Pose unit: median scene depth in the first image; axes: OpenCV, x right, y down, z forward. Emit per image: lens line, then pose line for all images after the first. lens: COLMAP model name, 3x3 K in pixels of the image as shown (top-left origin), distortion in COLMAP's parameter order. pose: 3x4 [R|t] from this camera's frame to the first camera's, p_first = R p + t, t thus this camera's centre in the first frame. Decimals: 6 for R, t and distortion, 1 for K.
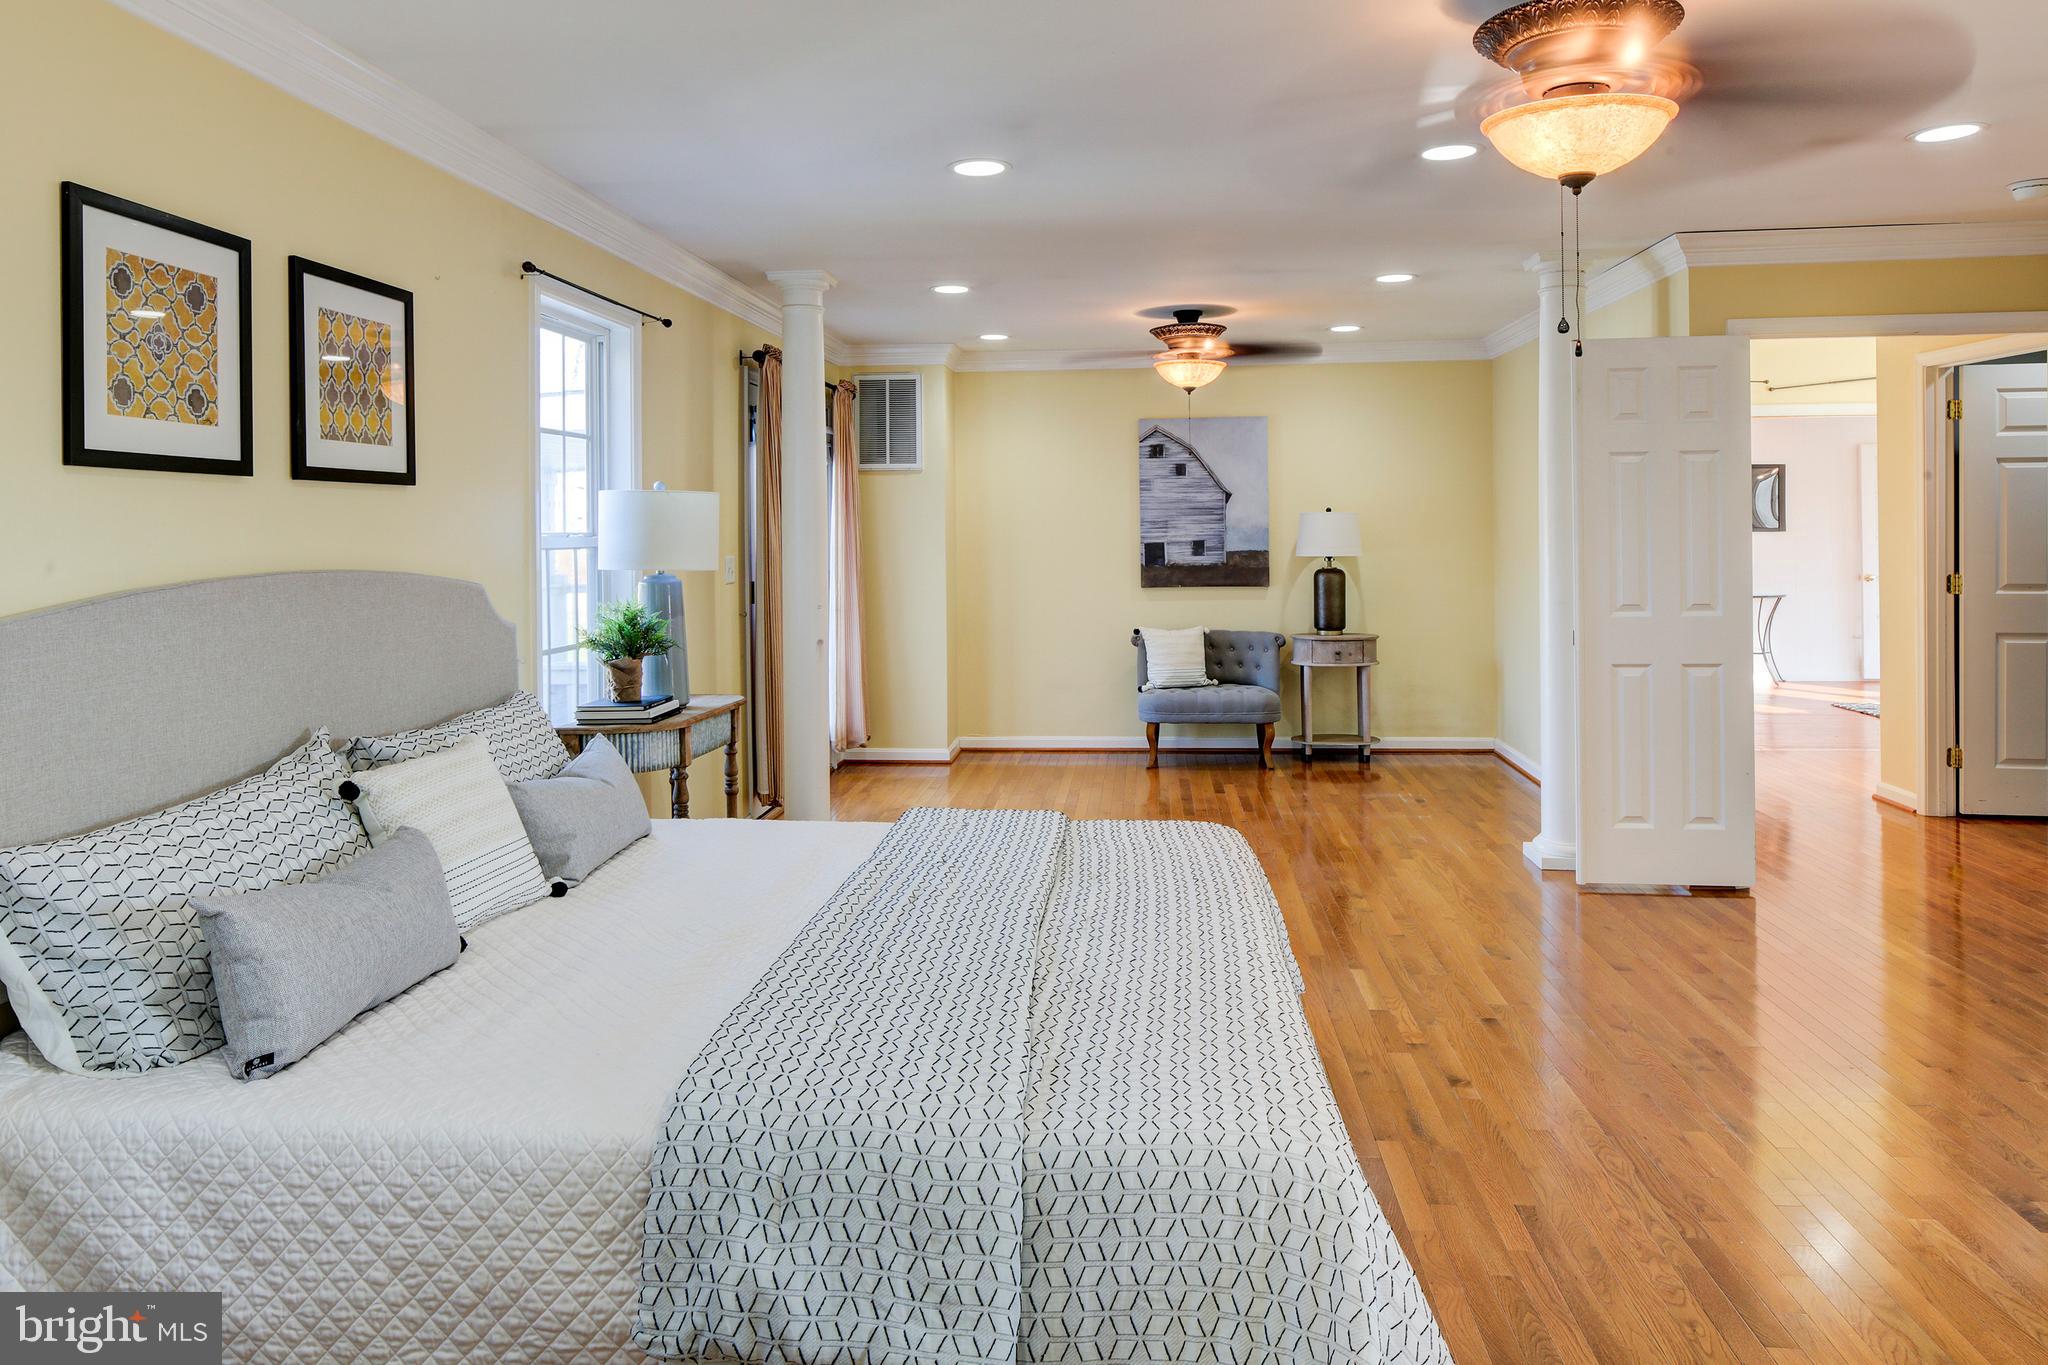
lens RADIAL K [[1417.1, 0, 1017.6], [0, 1417.1, 533.7], [0, 0, 1]] dist [-0.010212, 0.000477]
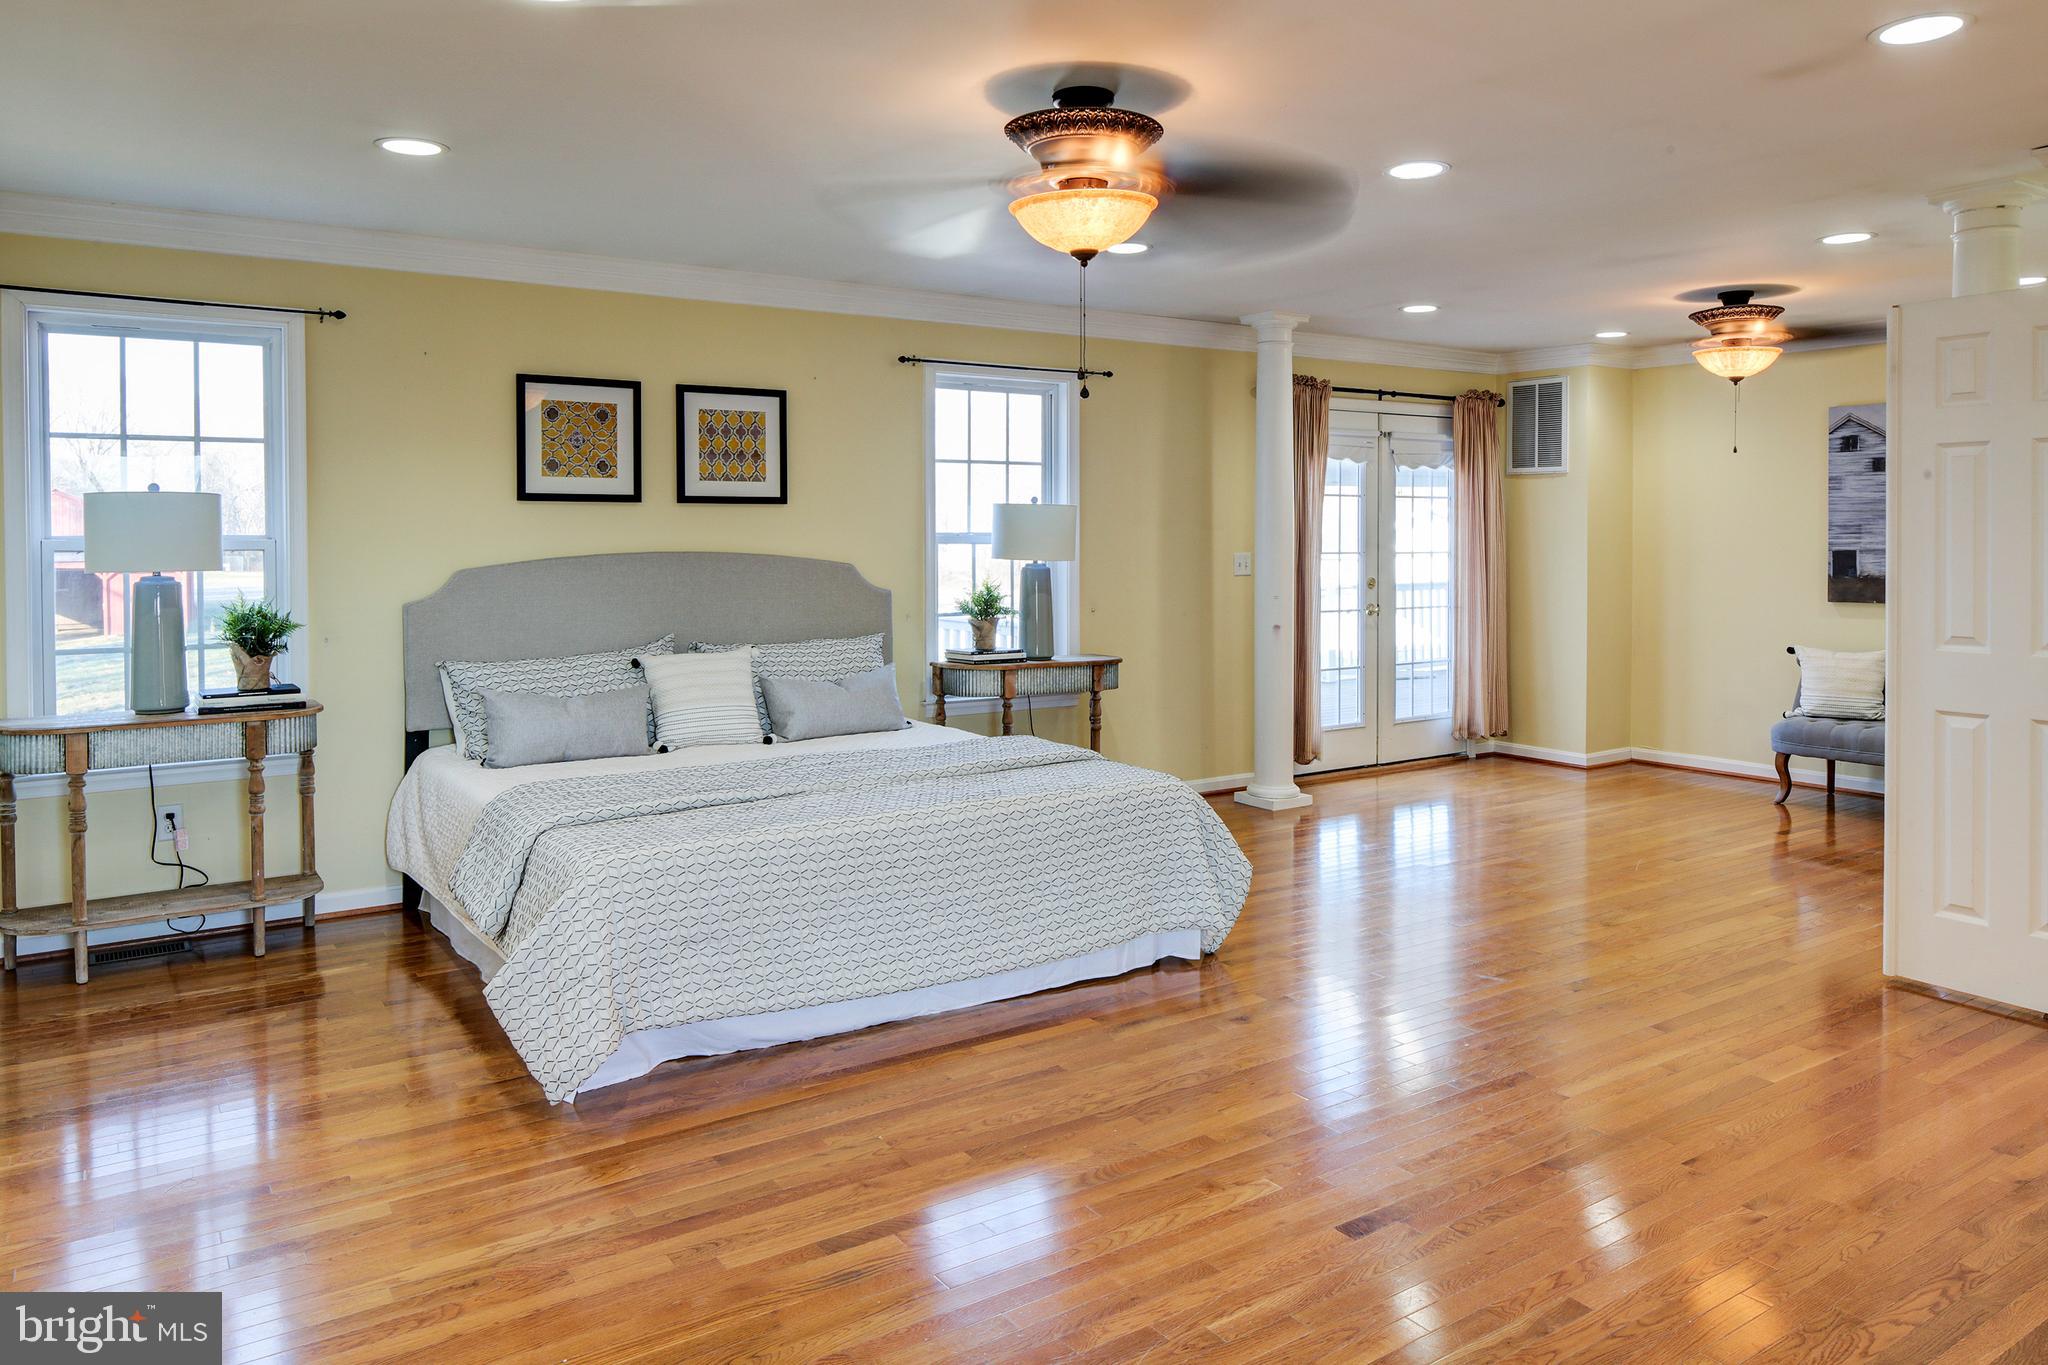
lens RADIAL K [[1417.1, 0, 975.6], [0, 1417.1, 567.5], [0, 0, 1]] dist [-0.010212, 0.000477]
pose [[0.614004, 0.028740, -0.788779, 0.471570], [-0.008273, 0.999516, 0.029979, -0.004769], [0.789259, -0.011882, 0.613945, 0.058002]]
